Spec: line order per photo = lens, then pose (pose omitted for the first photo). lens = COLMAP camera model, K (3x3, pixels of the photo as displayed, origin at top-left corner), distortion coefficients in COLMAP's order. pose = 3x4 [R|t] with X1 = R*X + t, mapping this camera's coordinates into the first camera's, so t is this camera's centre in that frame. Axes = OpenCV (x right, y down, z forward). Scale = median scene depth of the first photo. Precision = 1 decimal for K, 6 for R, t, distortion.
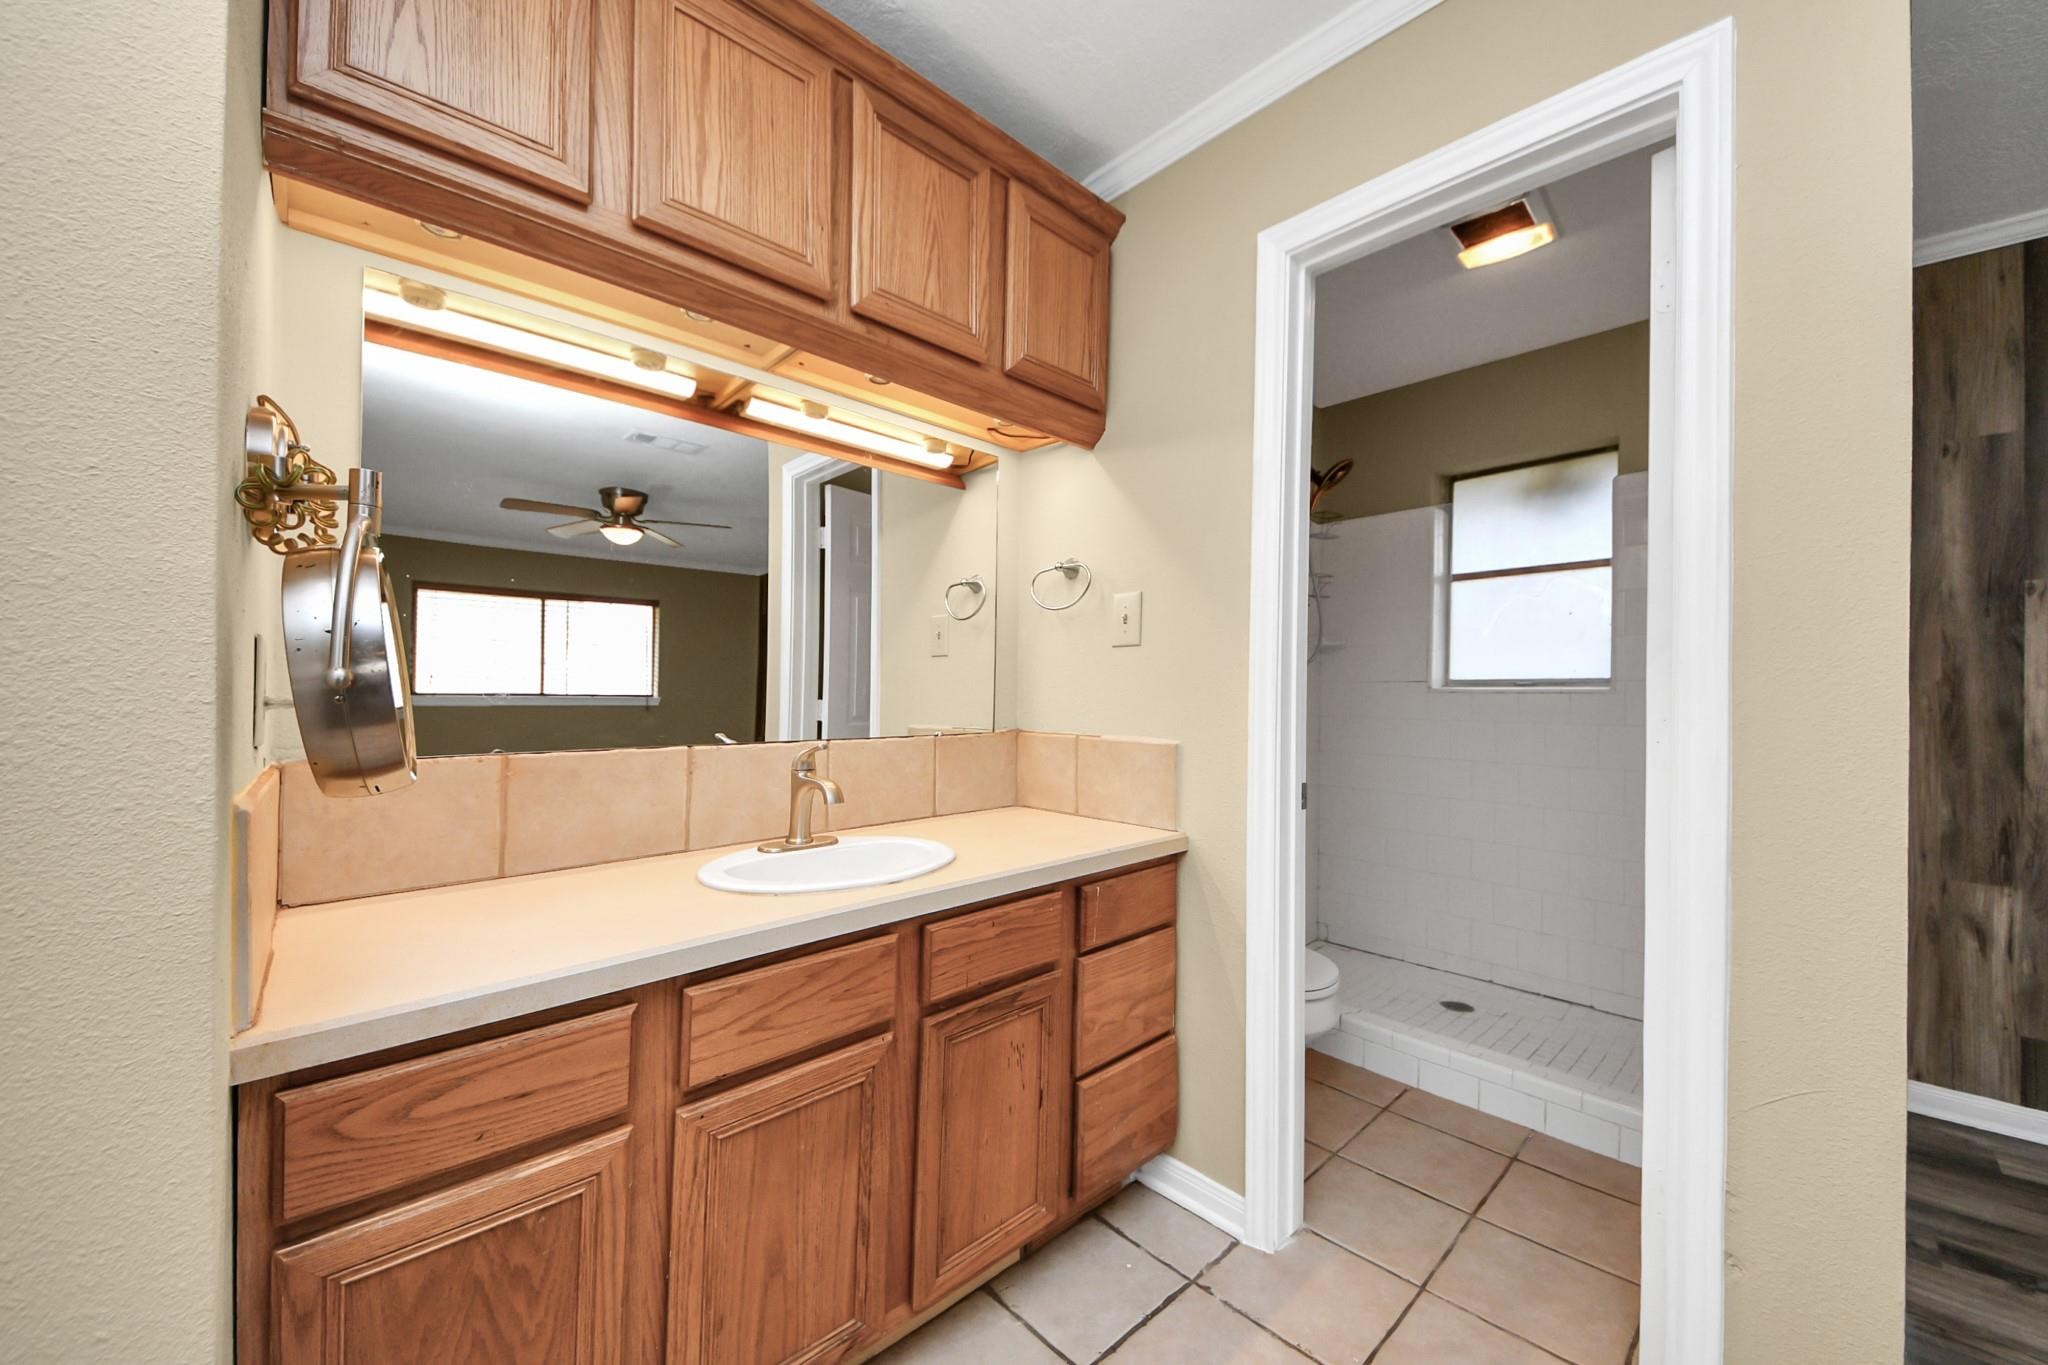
lens RADIAL K [[782.0, 0, 1016.4], [0, 782.0, 696.2], [0, 0, 1]] dist [-0.018290, -0.000688]
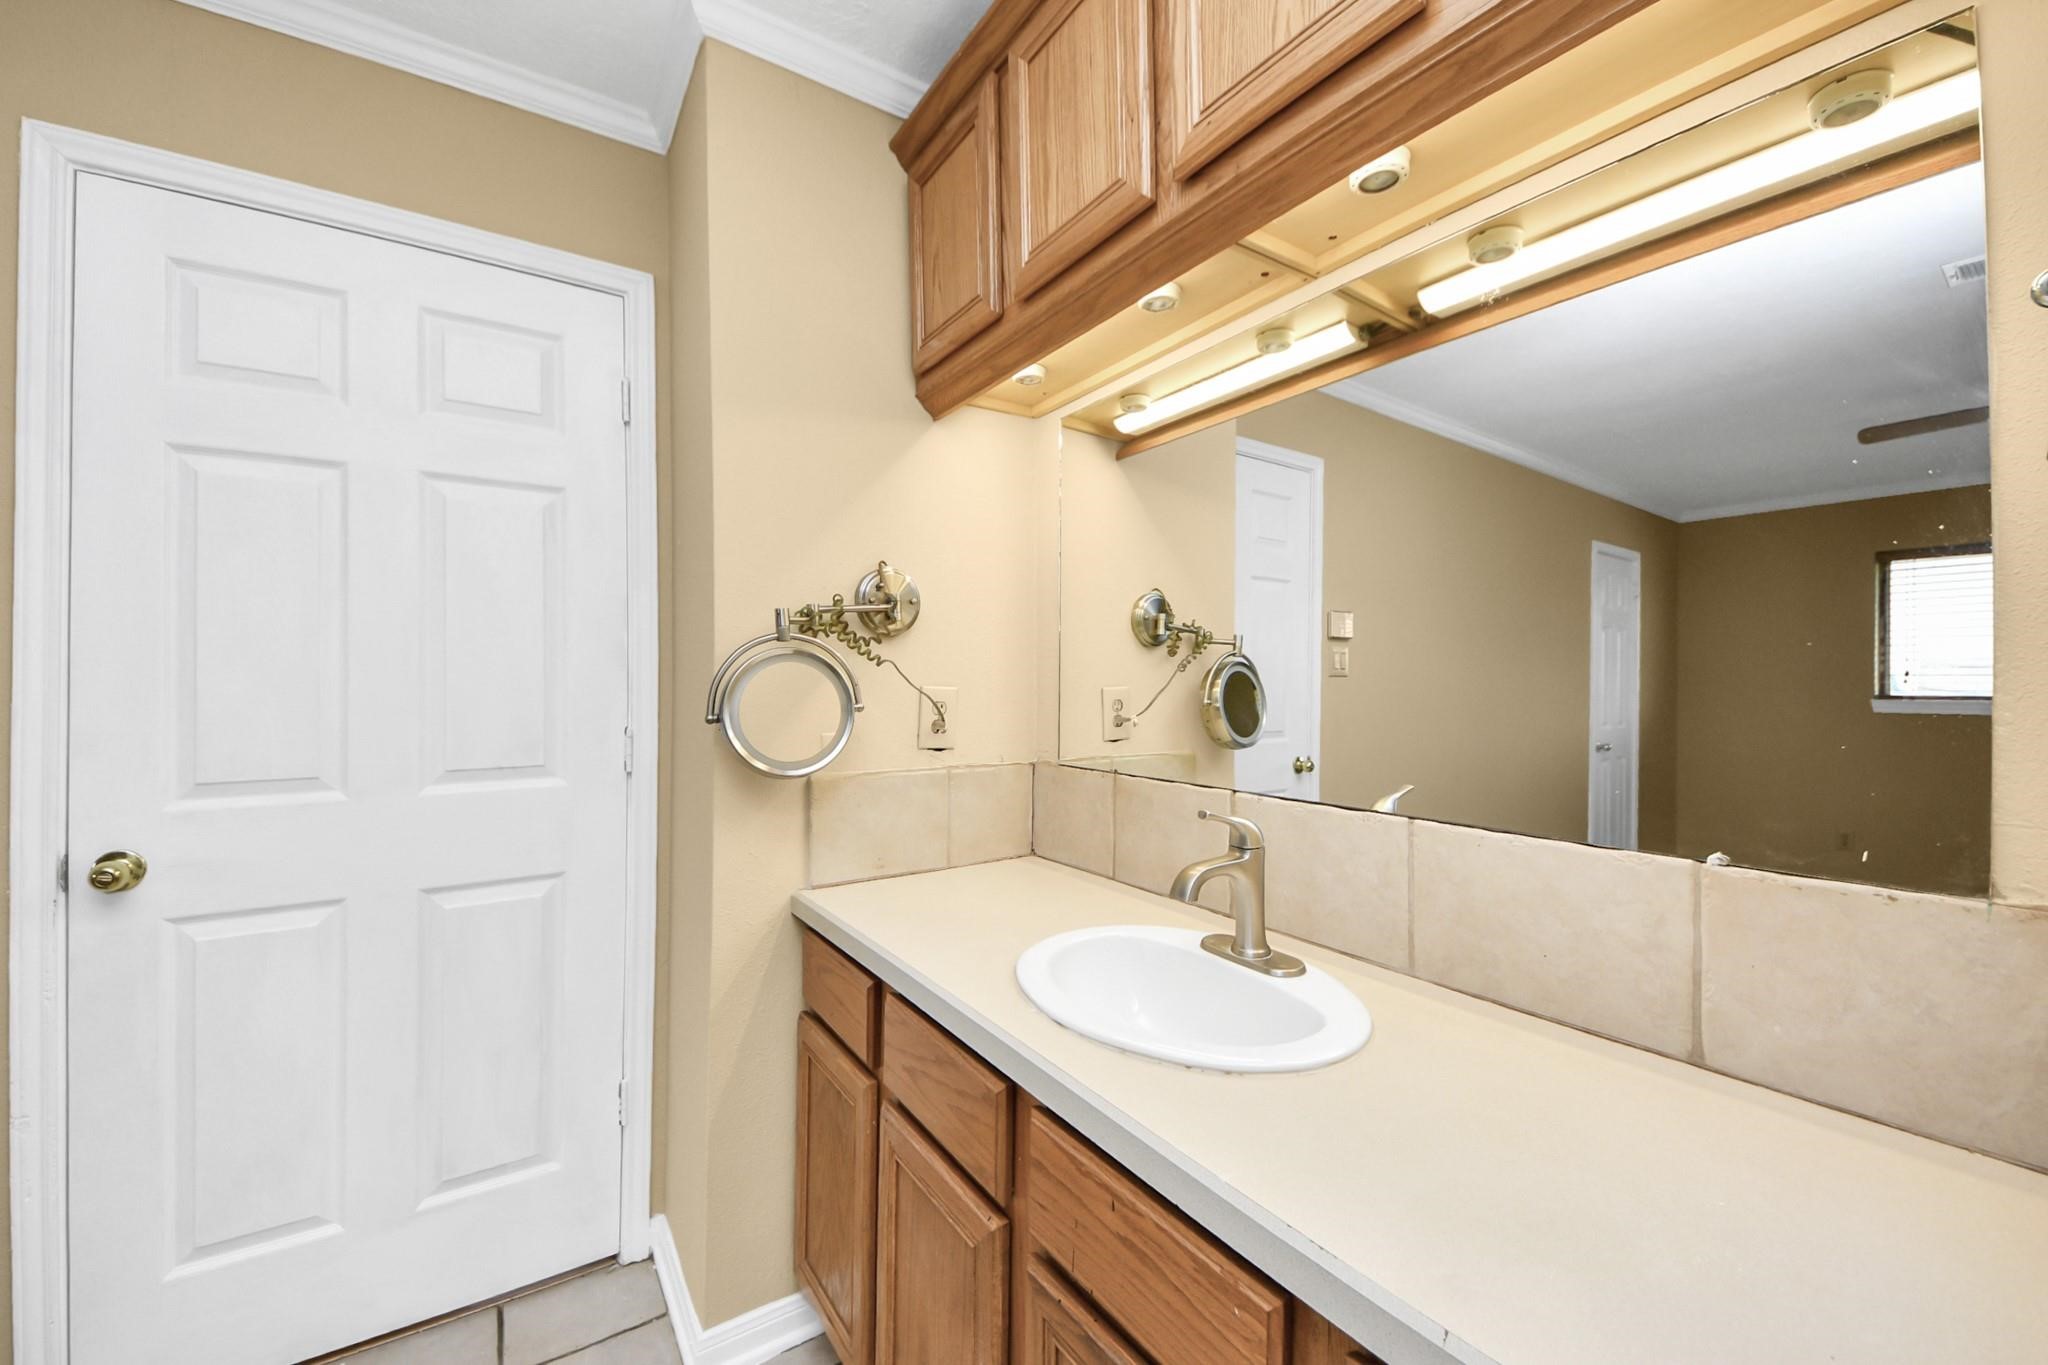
lens RADIAL K [[782.0, 0, 1018.6], [0, 782.0, 670.4], [0, 0, 1]] dist [-0.018290, -0.000688]
pose [[-0.176639, -0.012279, -0.984199, 0.196741], [-0.003716, 0.999923, -0.011808, -0.024457], [0.984269, 0.001571, -0.176671, 0.405626]]
